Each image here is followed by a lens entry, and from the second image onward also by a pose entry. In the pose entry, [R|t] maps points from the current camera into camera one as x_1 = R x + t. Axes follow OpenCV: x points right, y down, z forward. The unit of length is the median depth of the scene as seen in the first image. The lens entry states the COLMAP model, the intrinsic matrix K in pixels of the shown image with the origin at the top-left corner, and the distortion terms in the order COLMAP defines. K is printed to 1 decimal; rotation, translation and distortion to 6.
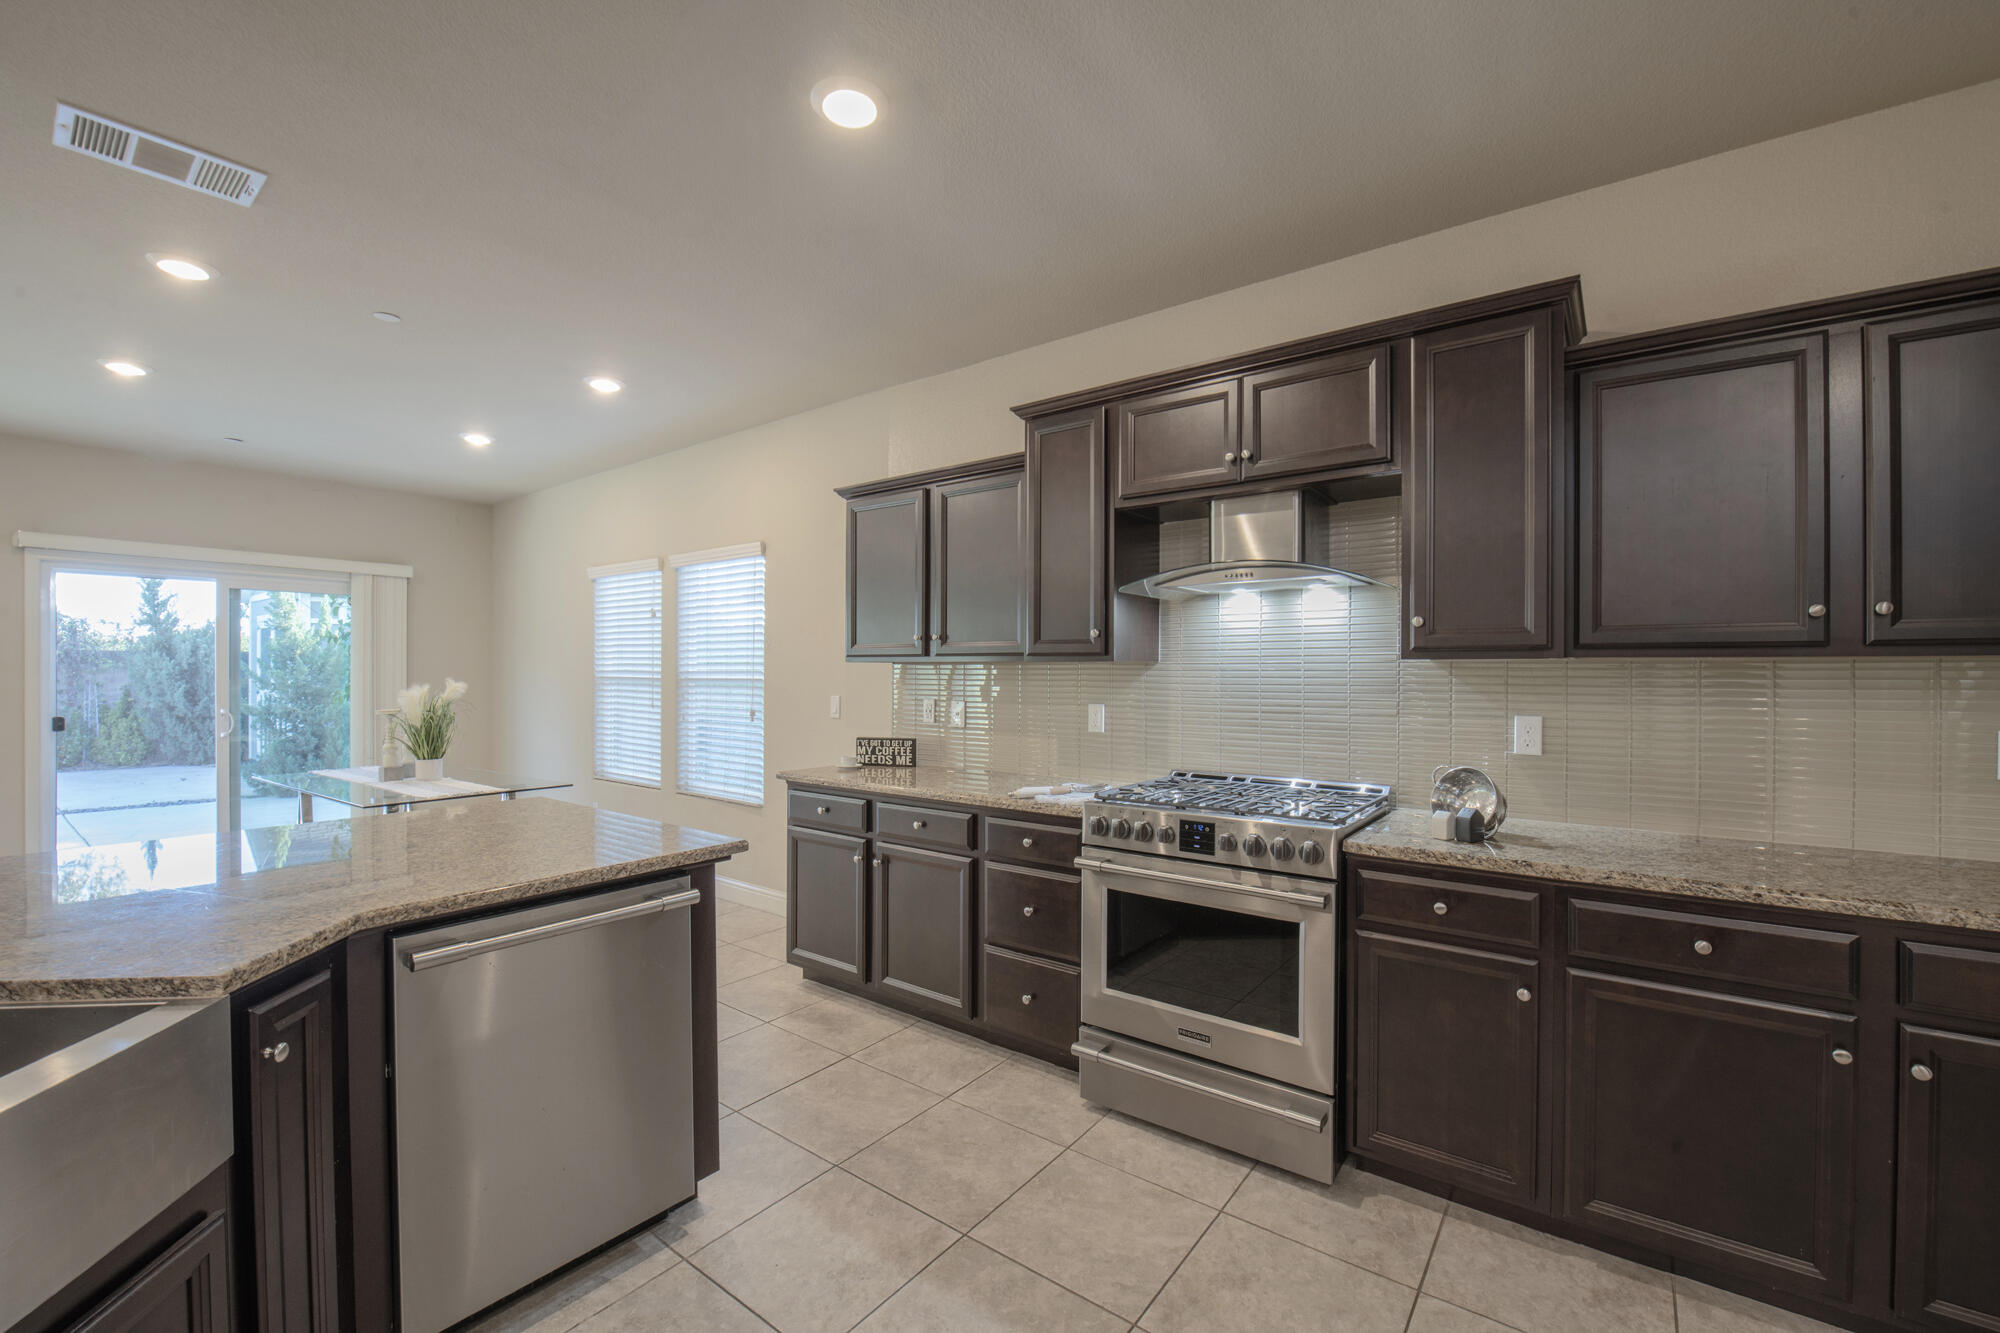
lens RADIAL K [[823.7, 0, 1006.0], [0, 823.7, 673.8], [0, 0, 1]] dist [-0.019685, -0.000154]
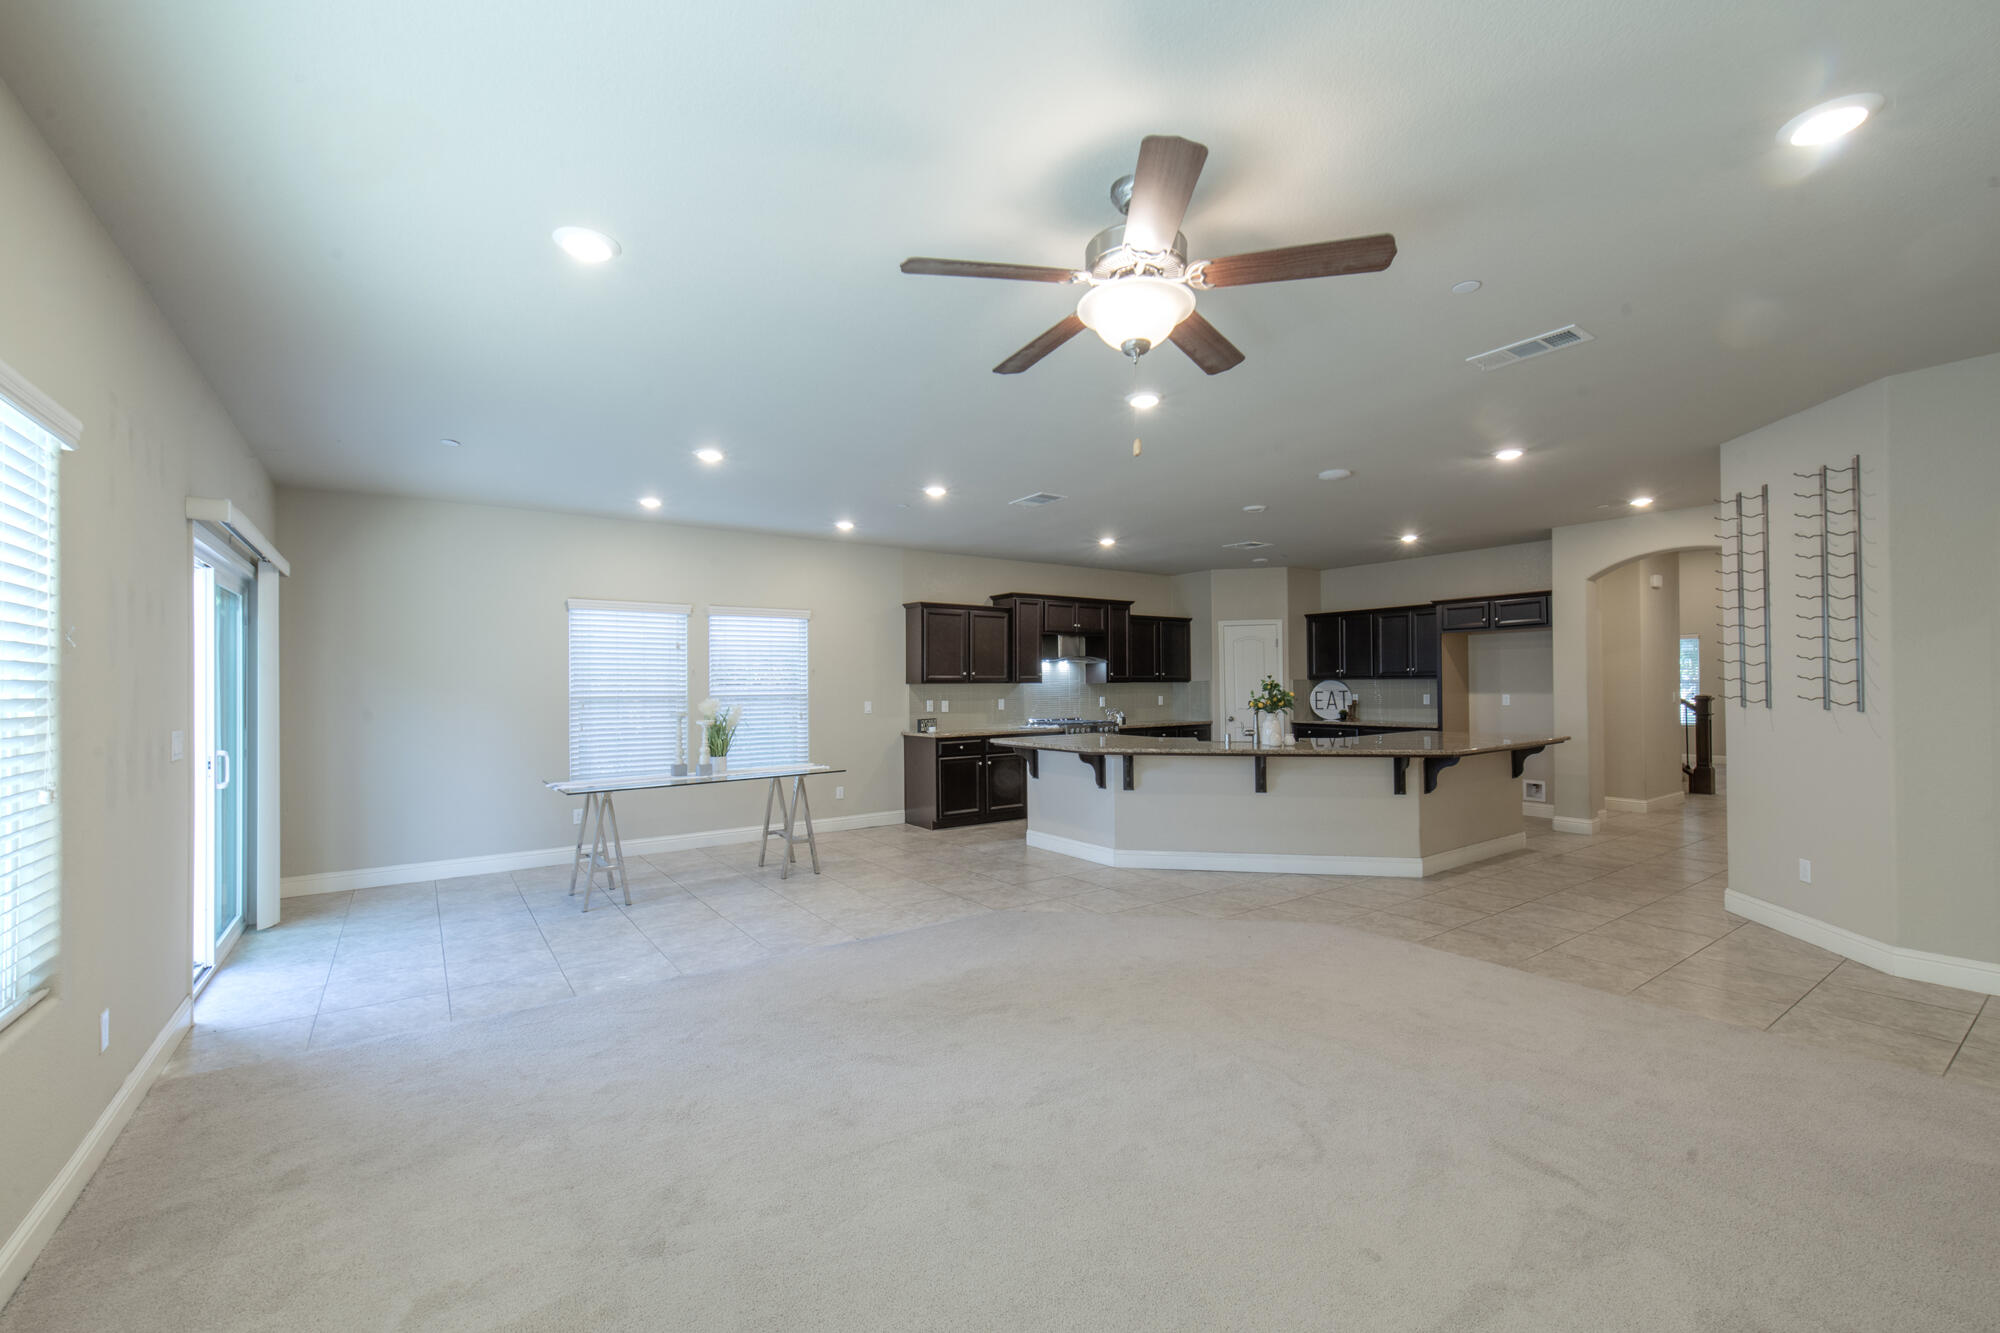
lens RADIAL K [[805.1, 0, 994.1], [0, 805.1, 674.2], [0, 0, 1]] dist [0.000523, -0.000020]
pose [[0.307128, 0.005378, 0.951653, -2.642075], [0.011066, 0.999896, -0.009222, -0.023237], [-0.951604, 0.013363, 0.307037, 0.215435]]
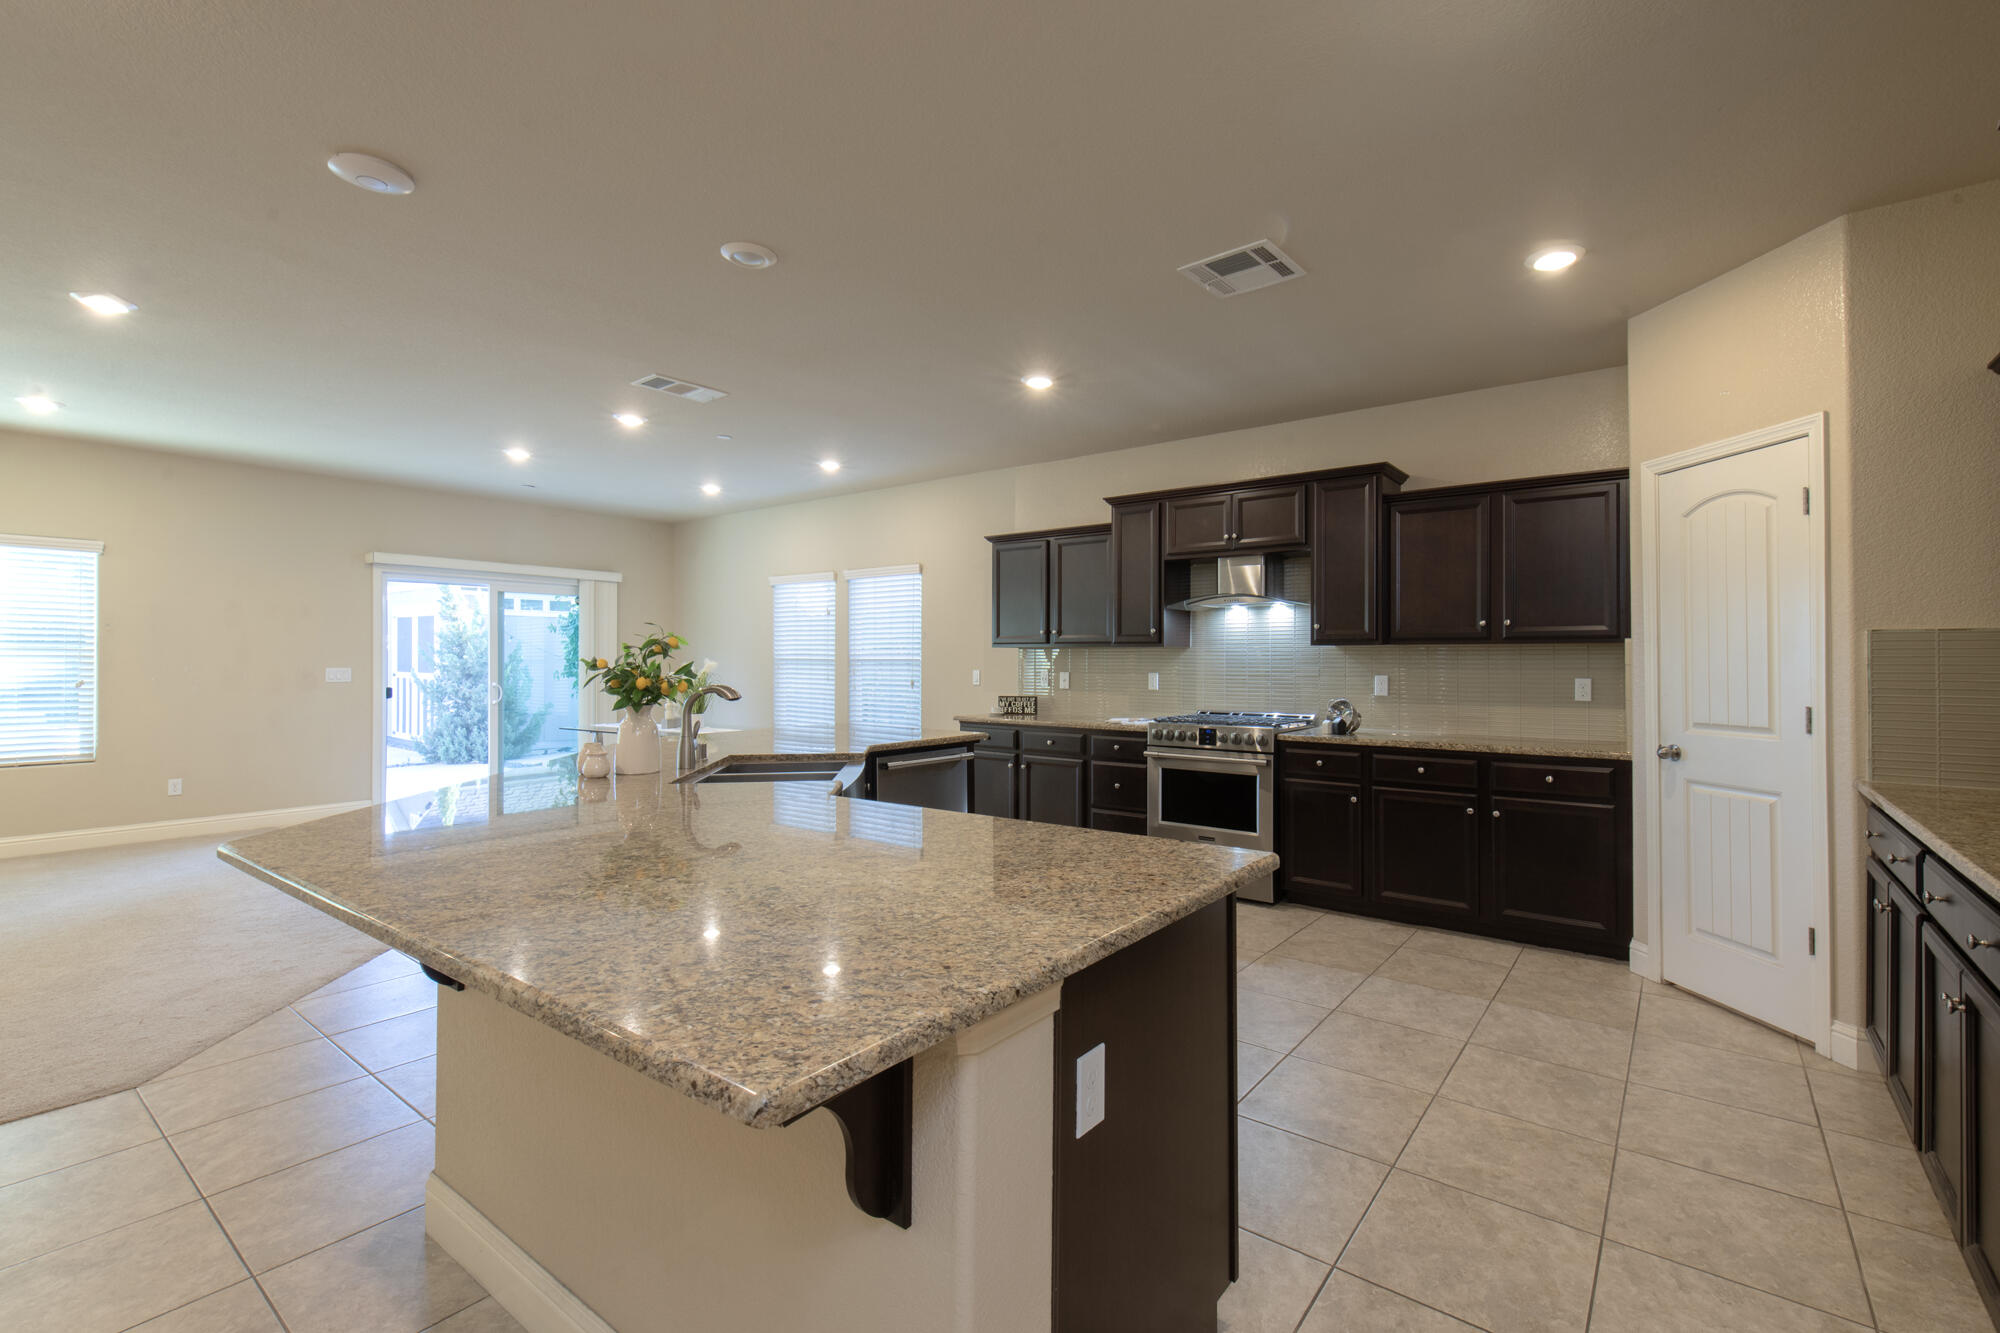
lens RADIAL K [[864.8, 0, 1068.2], [0, 864.8, 652.2], [0, 0, 1]] dist [-0.003264, -0.000645]
pose [[0.999706, 0.000296, 0.024261, -0.111715], [-0.000040, 0.999944, -0.010560, 0.015203], [-0.024263, 0.010556, 0.999650, -0.788662]]
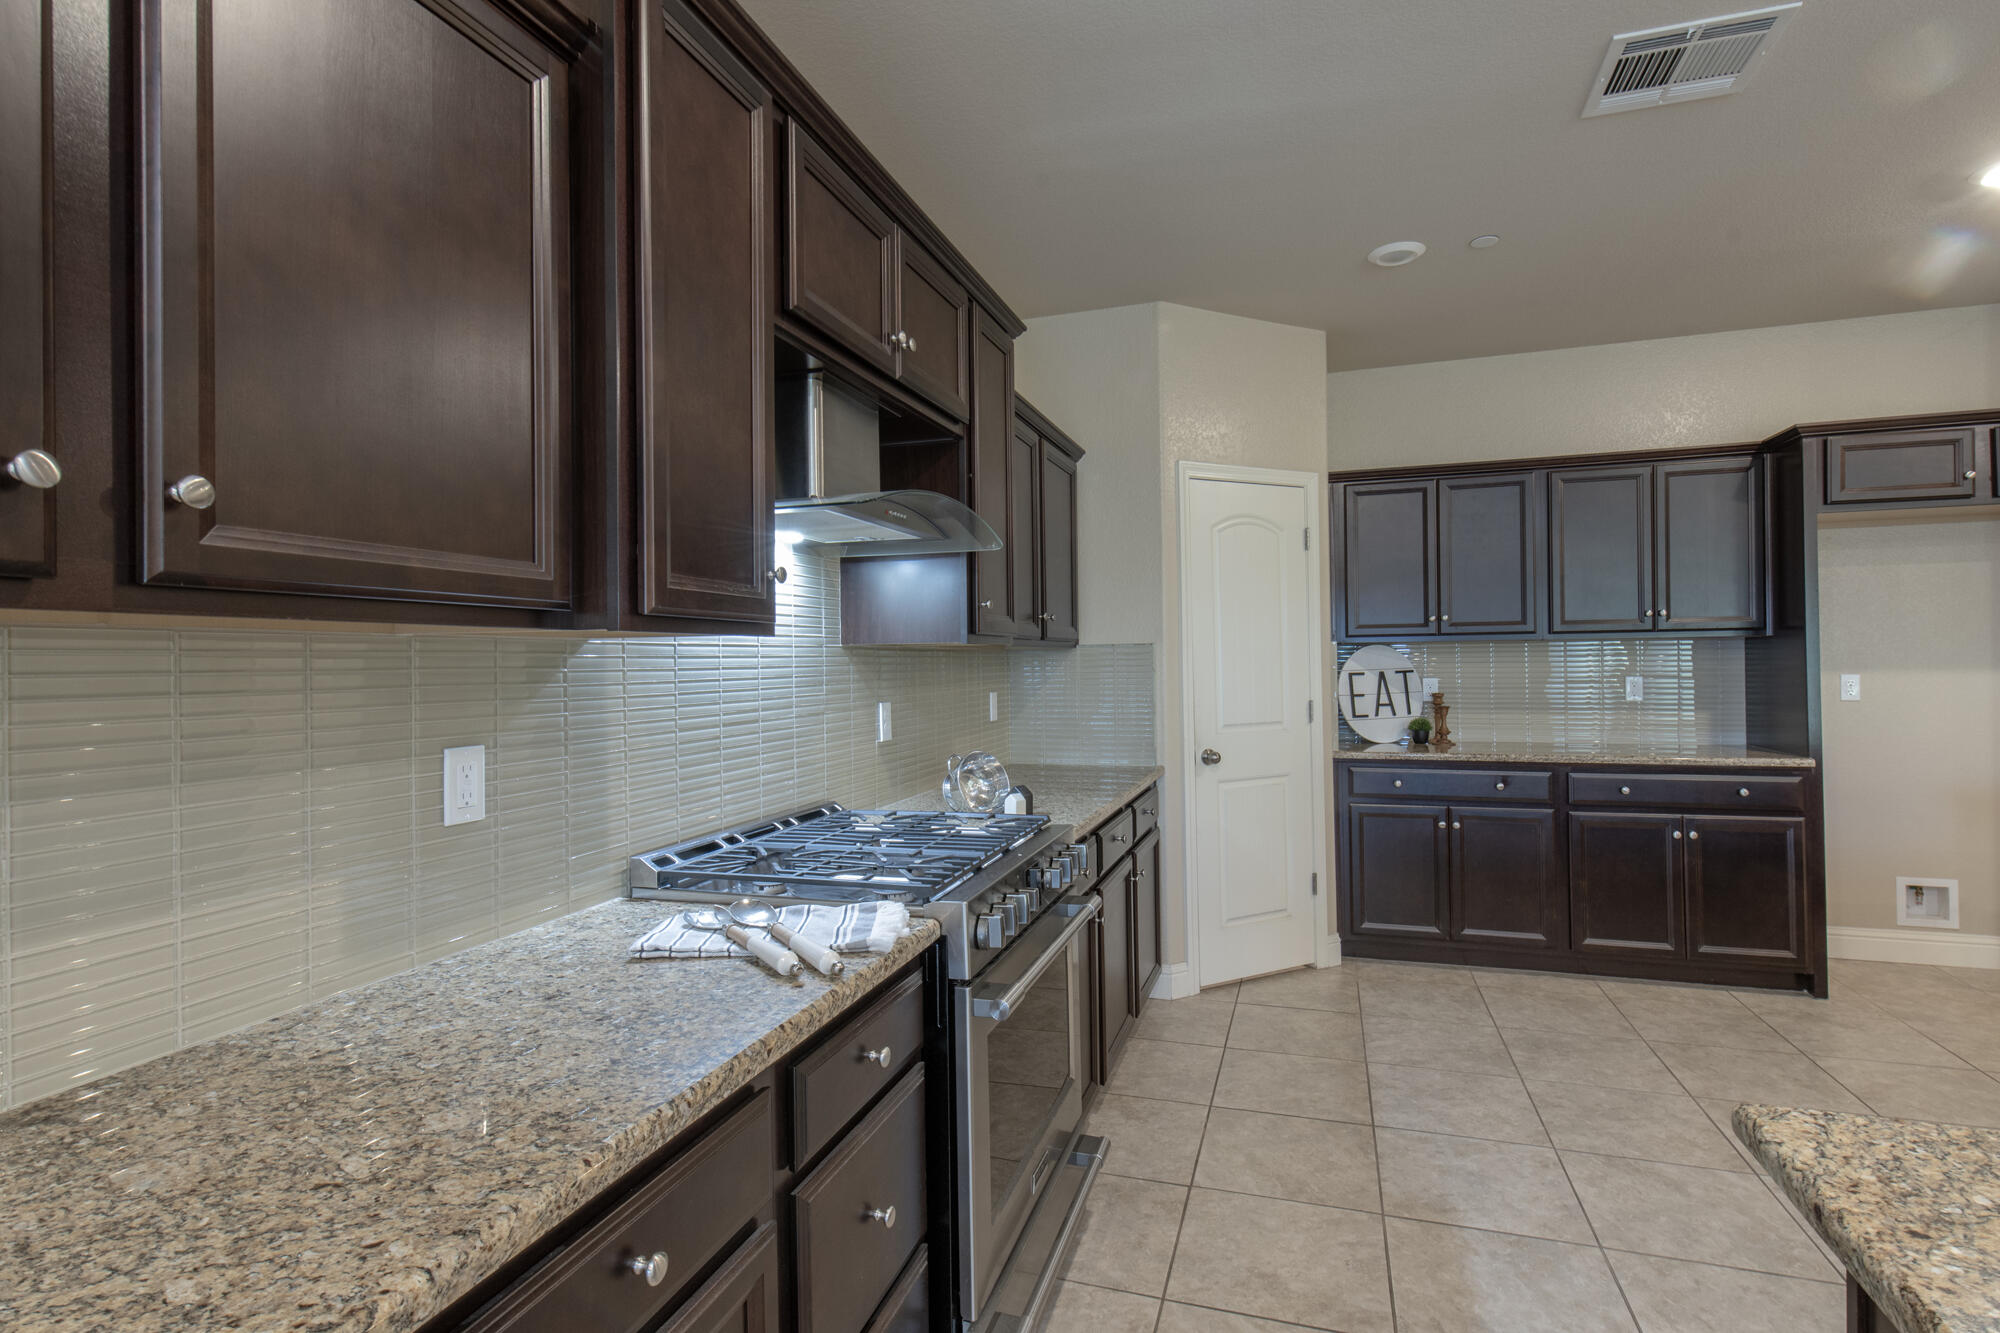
lens RADIAL K [[969.0, 0, 993.9], [0, 969.0, 657.5], [0, 0, 1]] dist [0.001323, 0.000094]
pose [[-0.316243, 0.006019, 0.948659, -0.419503], [0.015818, 0.999874, -0.001071, -0.000587], [-0.948546, 0.014667, -0.316298, 0.983007]]
